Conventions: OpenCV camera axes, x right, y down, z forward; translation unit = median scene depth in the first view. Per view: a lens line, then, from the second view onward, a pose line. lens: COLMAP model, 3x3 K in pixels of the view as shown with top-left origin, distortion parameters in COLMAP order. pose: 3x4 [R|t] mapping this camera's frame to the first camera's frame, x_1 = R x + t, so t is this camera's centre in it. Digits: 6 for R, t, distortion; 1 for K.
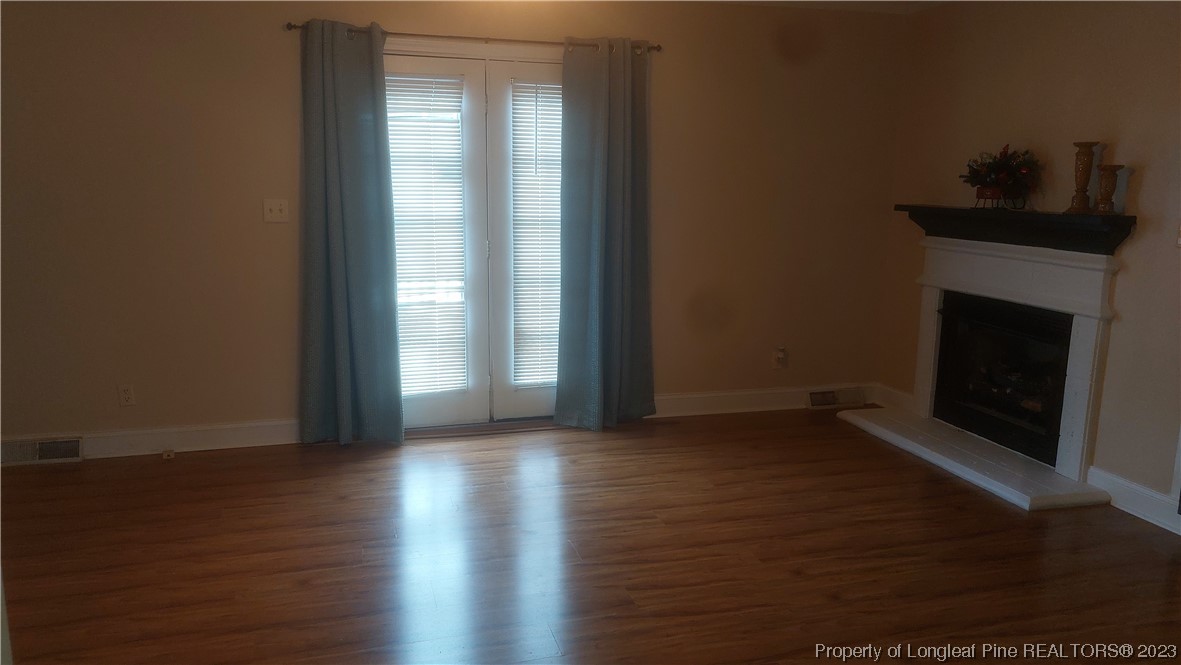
lens RADIAL K [[841.8, 0, 593.5], [0, 841.8, 336.3], [0, 0, 1]] dist [0.045796, -0.046941]
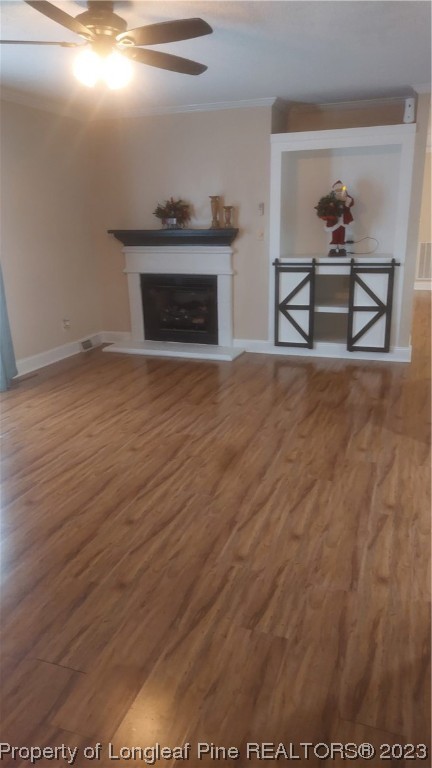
lens RADIAL K [[547.4, 0, 219.0], [0, 547.4, 382.3], [0, 0, 1]] dist [0.045796, -0.046941]
pose [[0.576110, -0.254544, 0.776727, -0.589001], [0.175512, 0.966632, 0.186598, -0.019916], [-0.798306, 0.028824, 0.601562, 0.117355]]
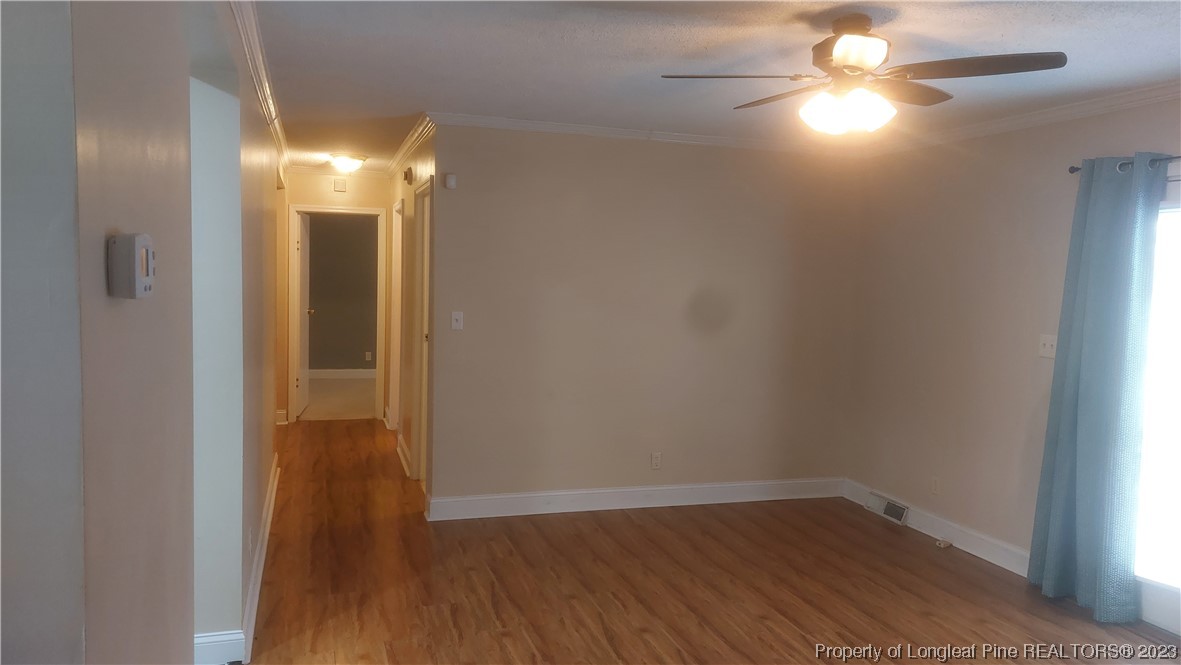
lens RADIAL K [[841.8, 0, 591.8], [0, 841.8, 334.3], [0, 0, 1]] dist [0.045796, -0.046941]
pose [[0.040876, 0.059145, -0.997412, 0.629261], [-0.219386, 0.974417, 0.048790, -0.092222], [0.974781, 0.216824, 0.052806, 0.412569]]
